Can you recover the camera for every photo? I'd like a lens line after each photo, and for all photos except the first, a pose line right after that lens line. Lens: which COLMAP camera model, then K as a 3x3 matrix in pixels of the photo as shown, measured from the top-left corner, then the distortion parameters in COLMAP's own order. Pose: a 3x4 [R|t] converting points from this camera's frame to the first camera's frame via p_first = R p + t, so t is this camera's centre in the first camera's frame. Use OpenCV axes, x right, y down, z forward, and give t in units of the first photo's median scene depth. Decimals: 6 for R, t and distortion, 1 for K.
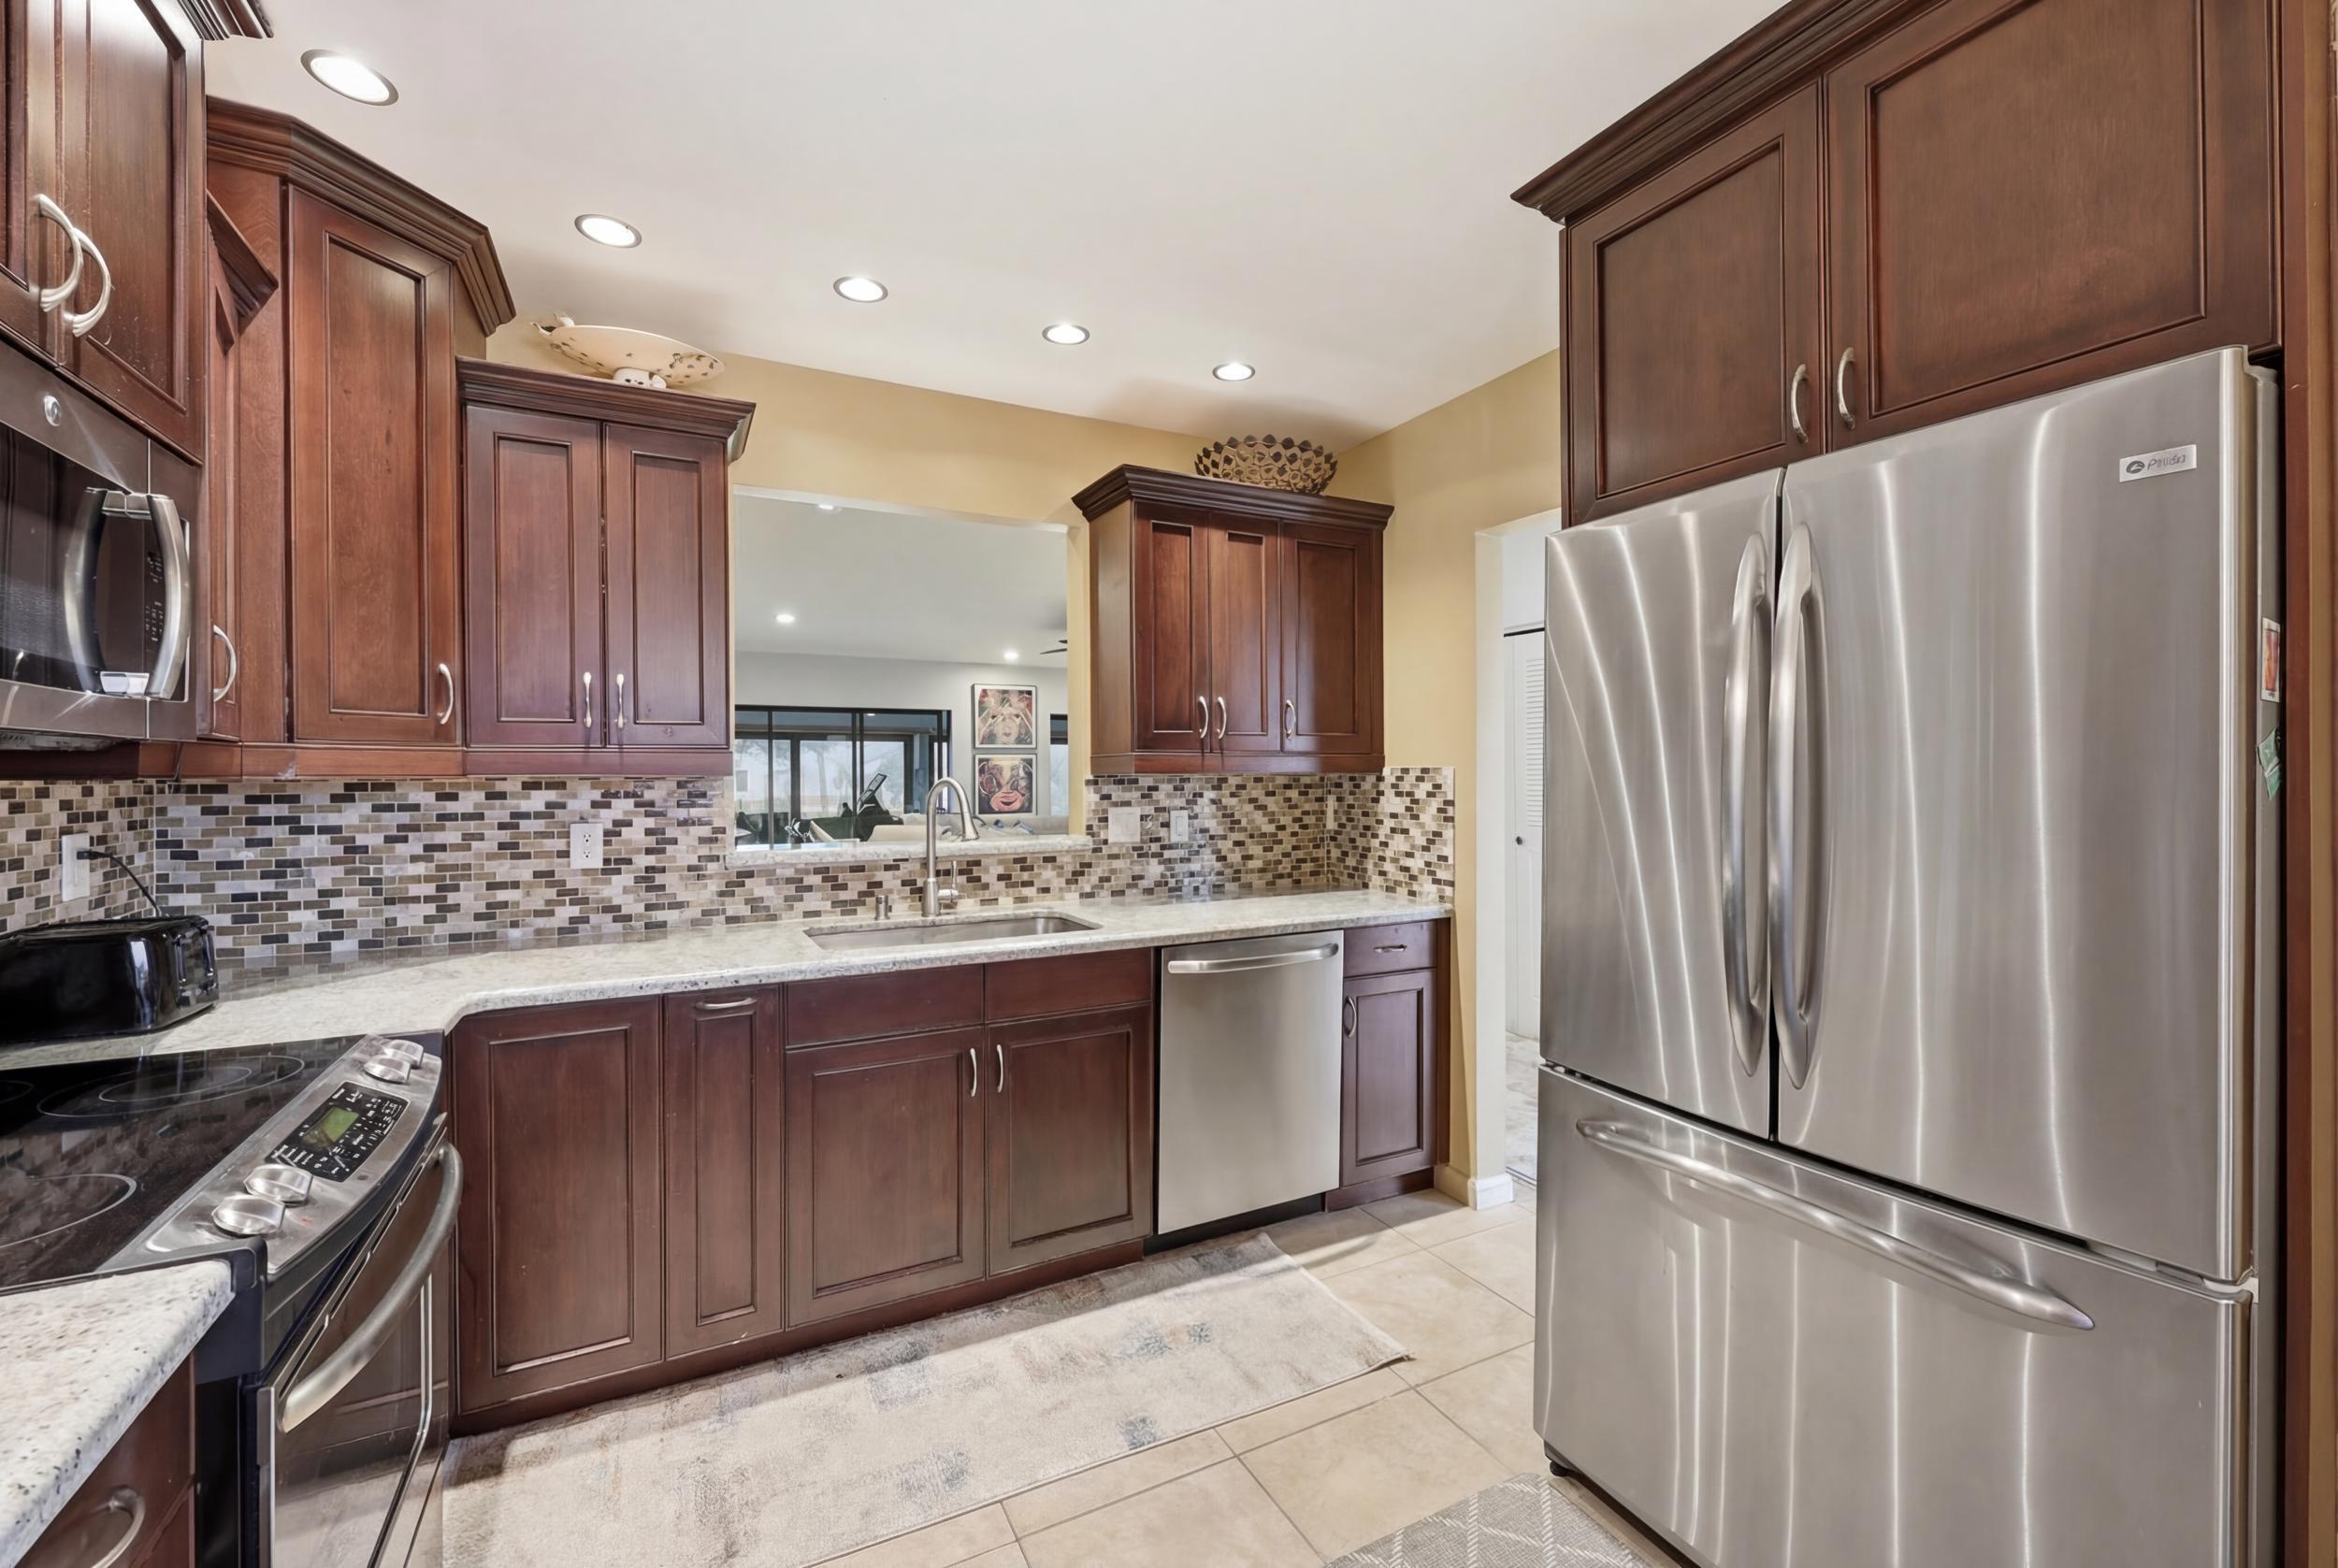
lens RADIAL K [[953.1, 0, 1169.7], [0, 953.1, 767.5], [0, 0, 1]] dist [0.000596, 0.000039]
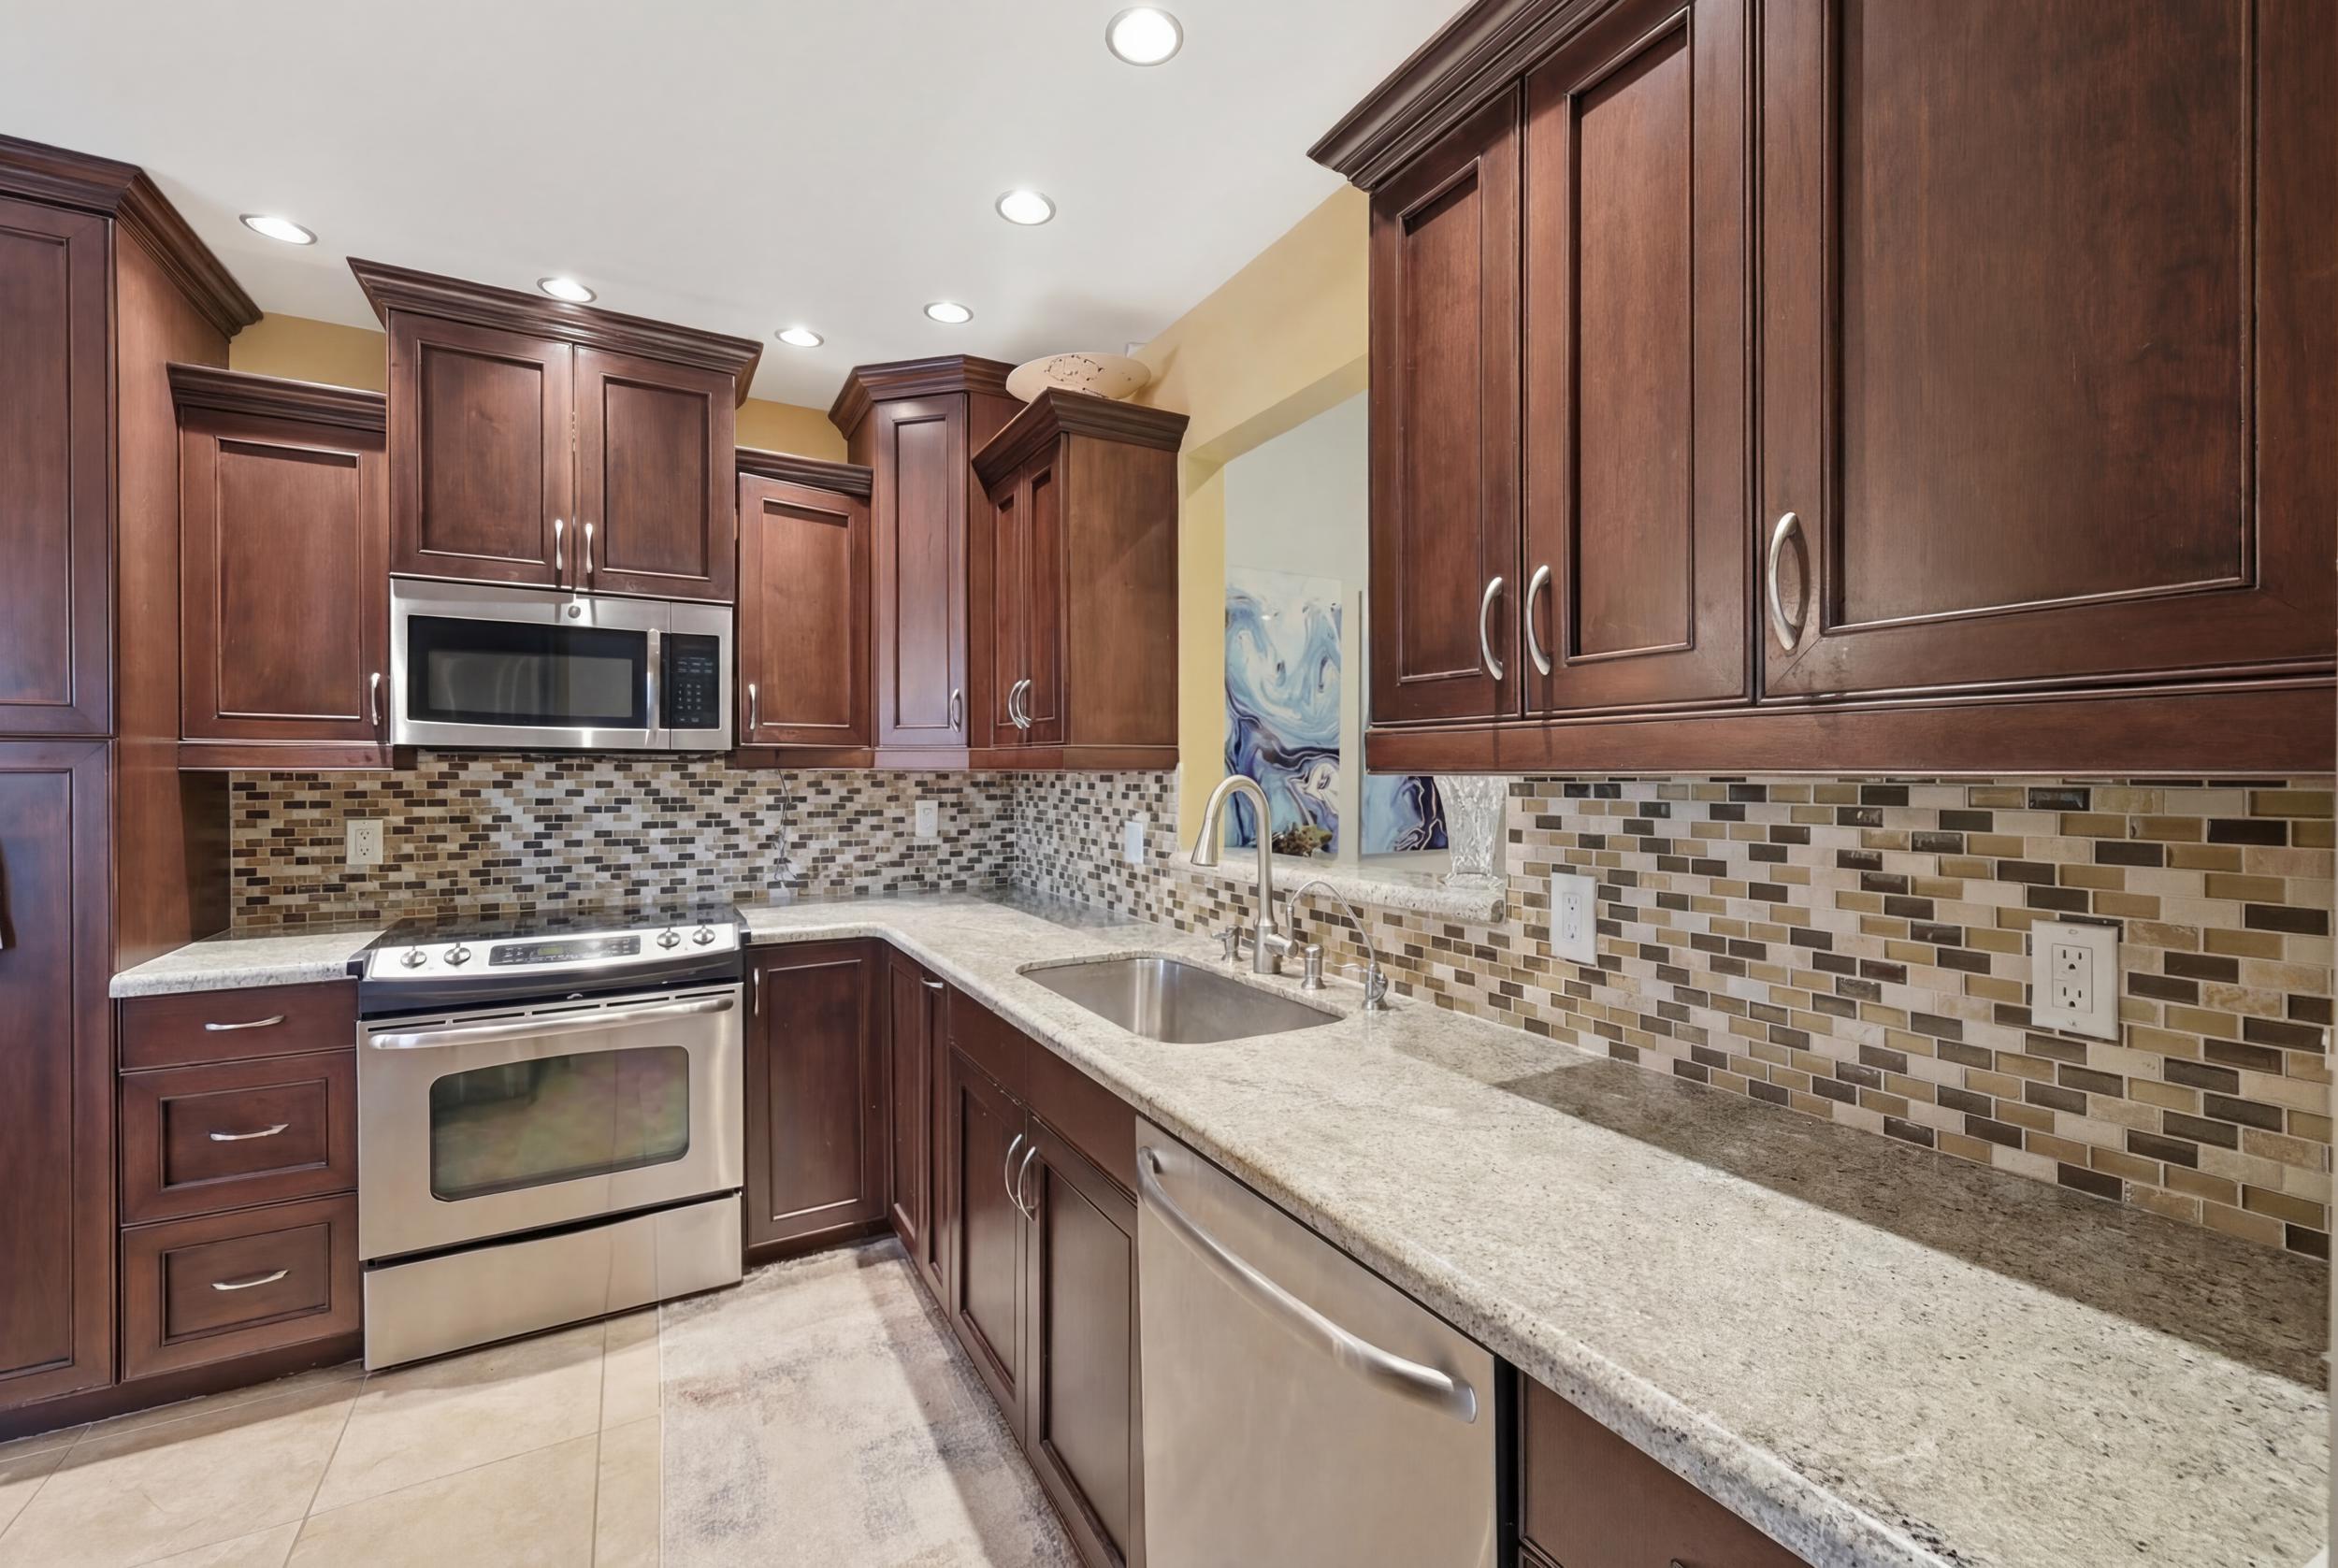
lens RADIAL K [[953.1, 0, 1167.7], [0, 953.1, 774.6], [0, 0, 1]] dist [0.000596, 0.000039]
pose [[0.022198, 0.001228, -0.999753, 0.424609], [-0.012058, 0.999927, 0.000961, 0.010047], [0.999681, 0.012034, 0.022211, 0.857155]]
